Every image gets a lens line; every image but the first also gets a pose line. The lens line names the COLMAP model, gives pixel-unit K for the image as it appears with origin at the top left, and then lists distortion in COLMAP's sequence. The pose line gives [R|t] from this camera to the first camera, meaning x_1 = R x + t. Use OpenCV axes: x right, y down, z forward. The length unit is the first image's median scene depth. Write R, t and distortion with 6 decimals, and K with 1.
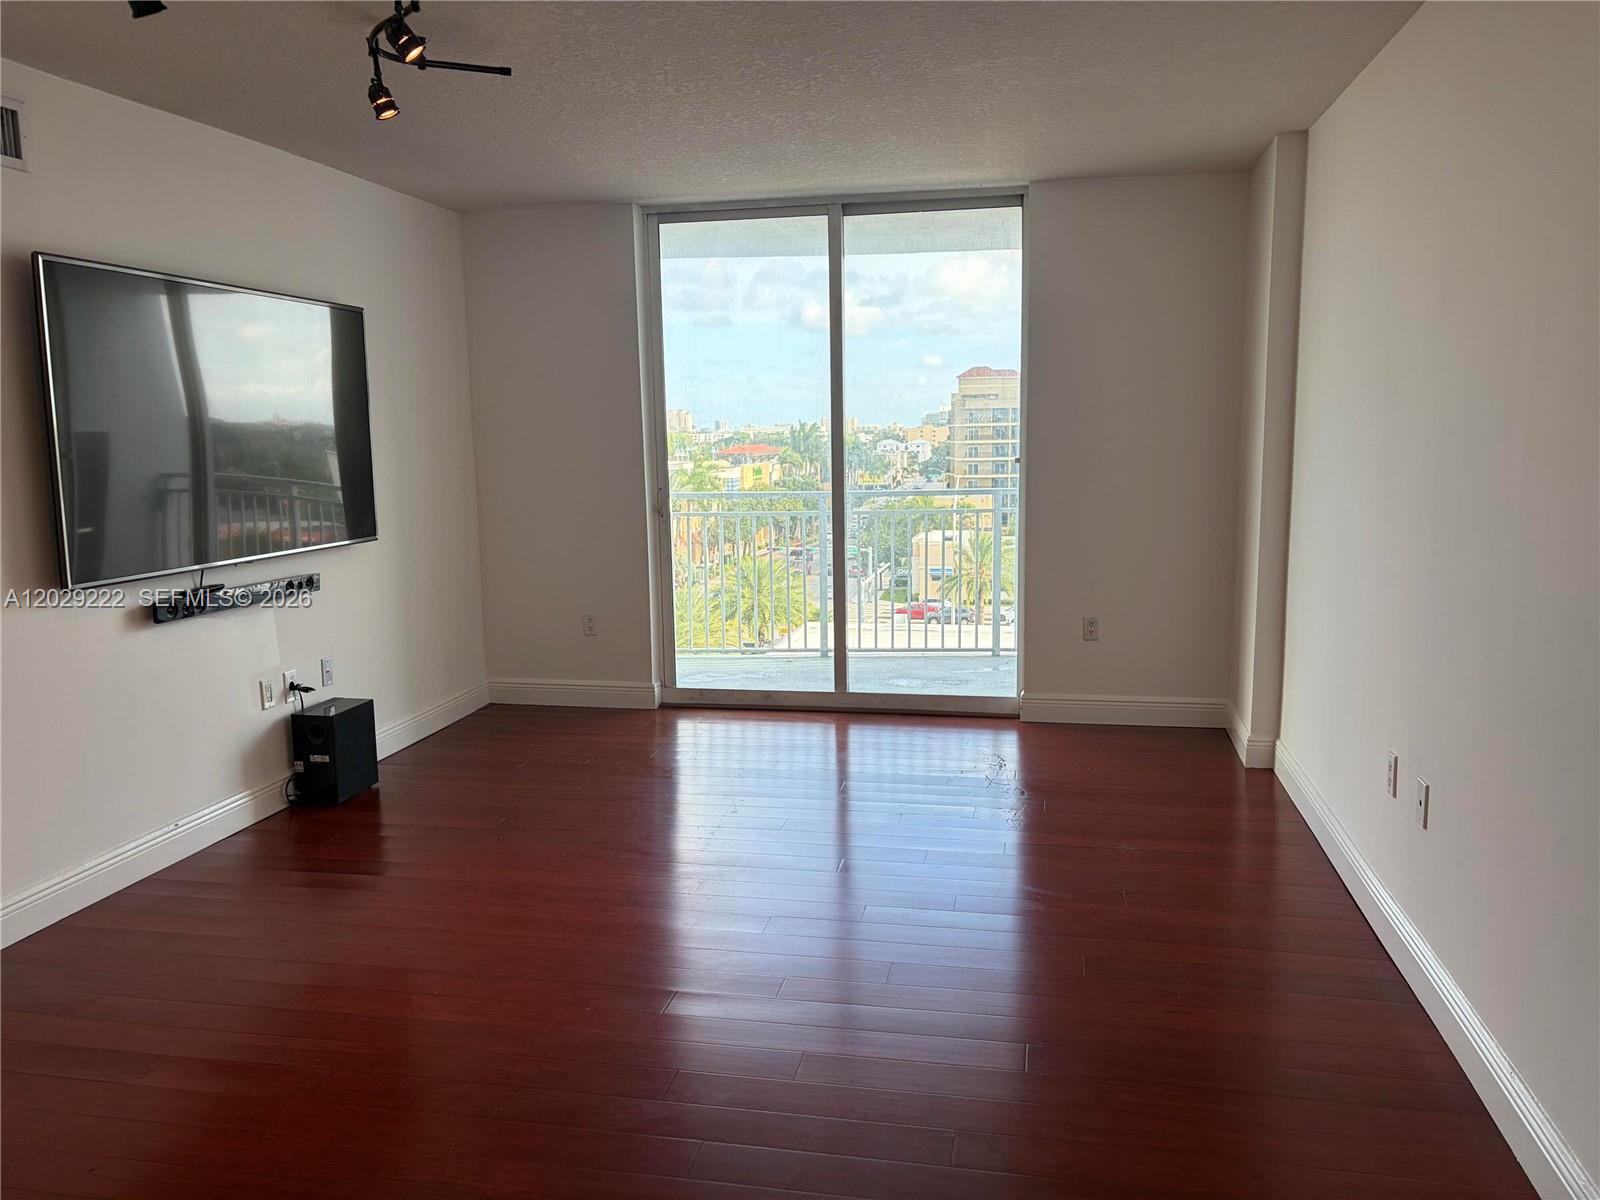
lens RADIAL K [[1221.3, 0, 810.1], [0, 1221.3, 610.0], [0, 0, 1]] dist [0.029326, -0.033248]
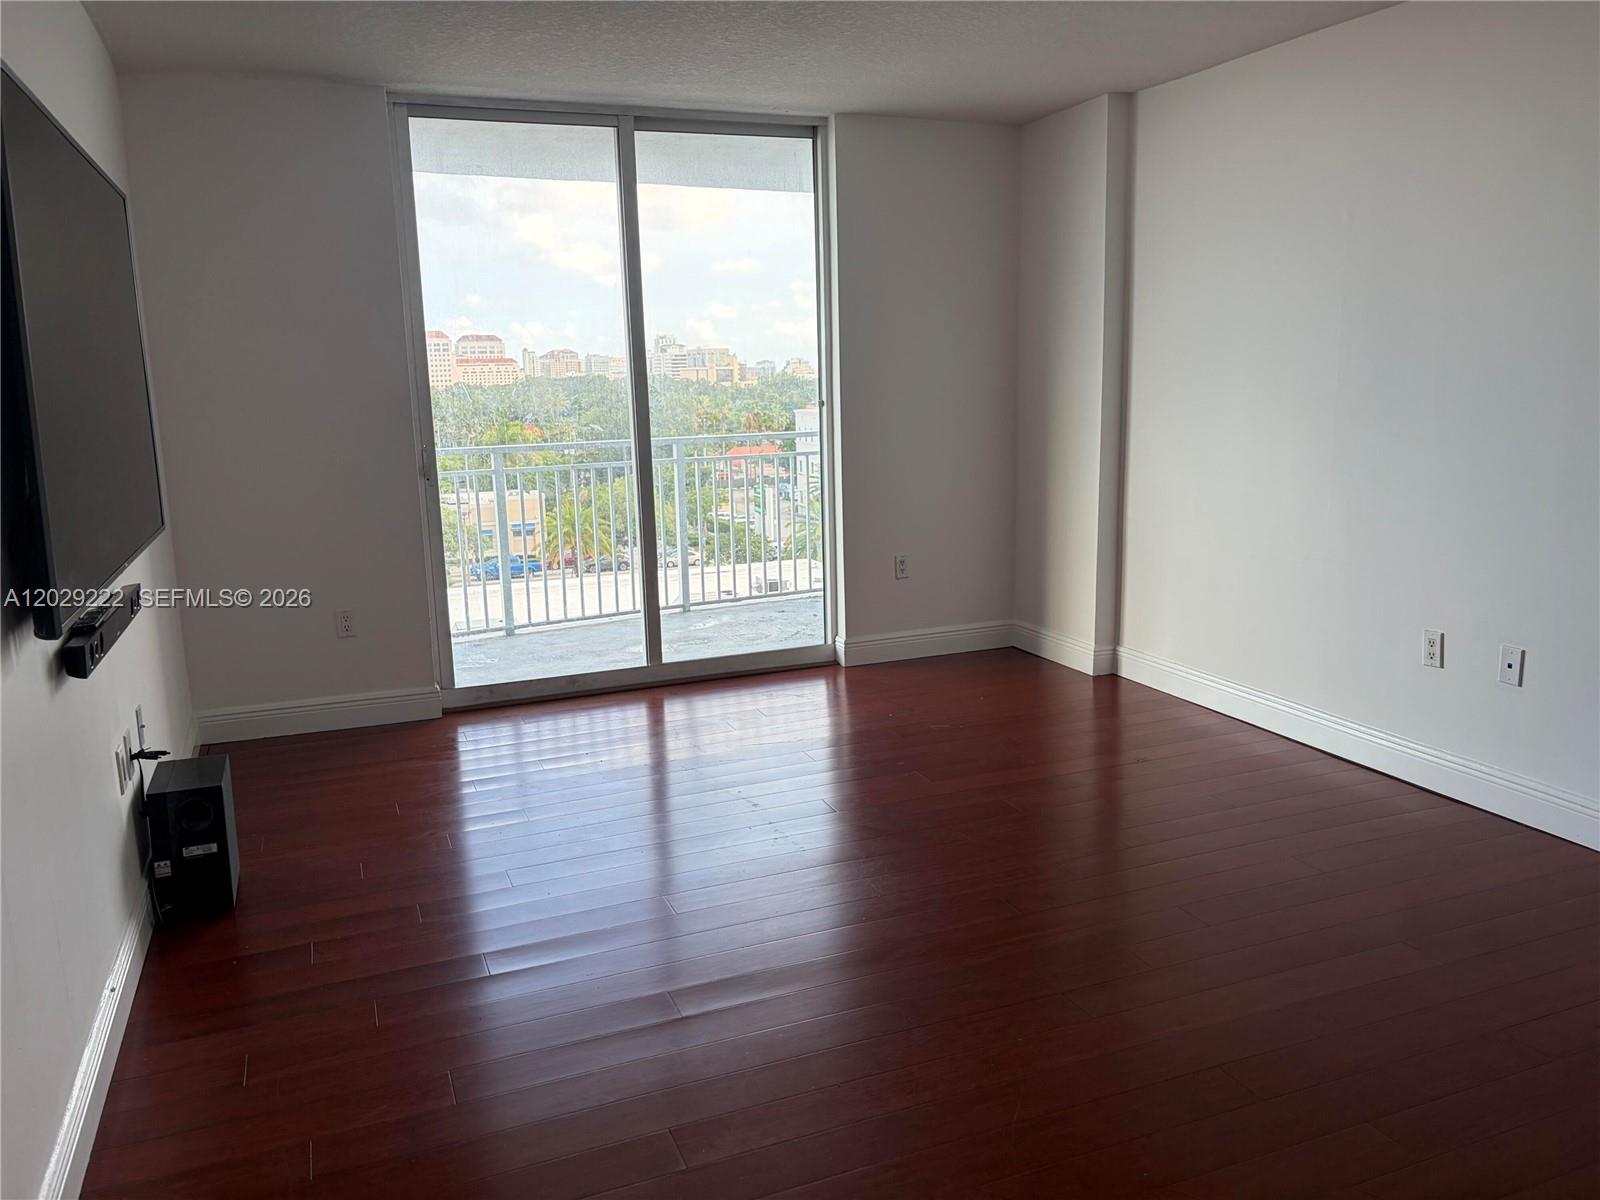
lens RADIAL K [[1221.3, 0, 806.9], [0, 1221.3, 591.8], [0, 0, 1]] dist [0.029326, -0.033248]
pose [[0.834078, -0.103860, 0.541781, -0.386547], [0.093400, 0.994525, 0.046861, -0.019311], [-0.543682, 0.011517, 0.839212, 0.191689]]
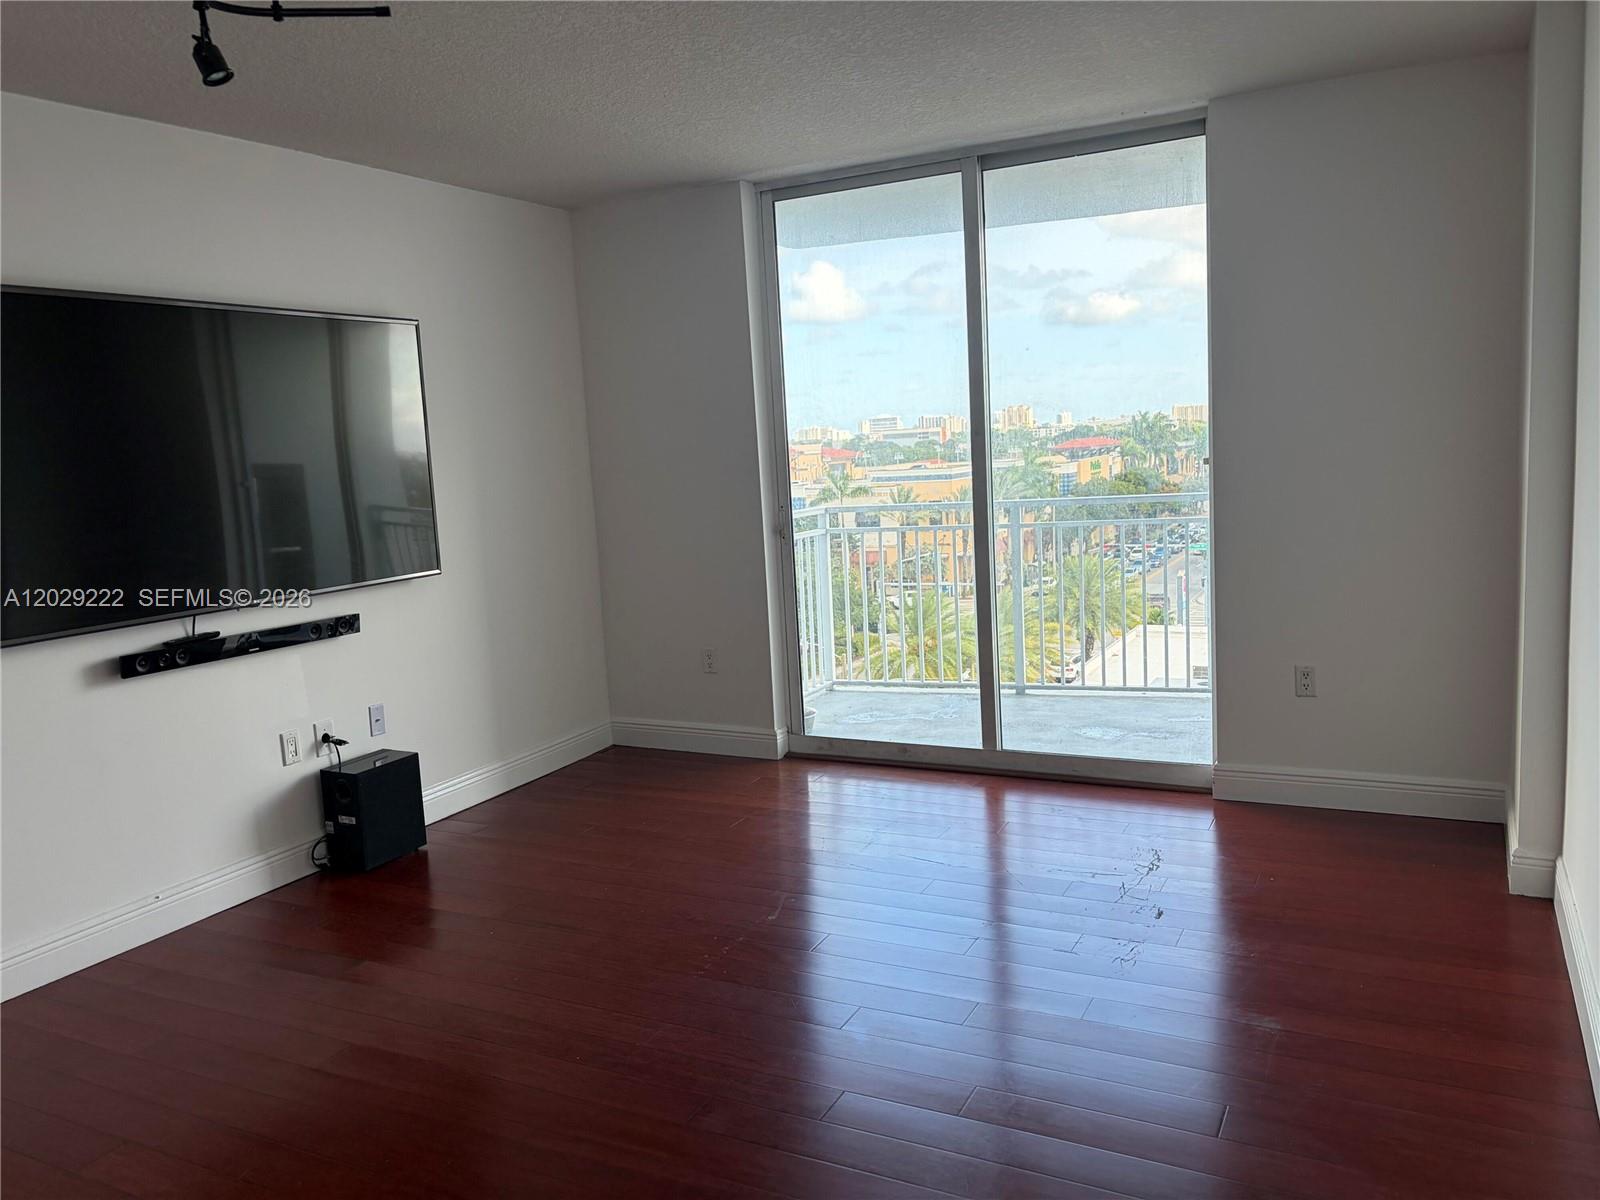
lens RADIAL K [[1221.3, 0, 800.8], [0, 1221.3, 596.0], [0, 0, 1]] dist [0.029326, -0.033248]
pose [[0.959881, 0.000682, -0.280408, 0.142058], [-0.003251, 0.999957, -0.008697, -0.030330], [0.280389, 0.009259, 0.959842, 0.183469]]
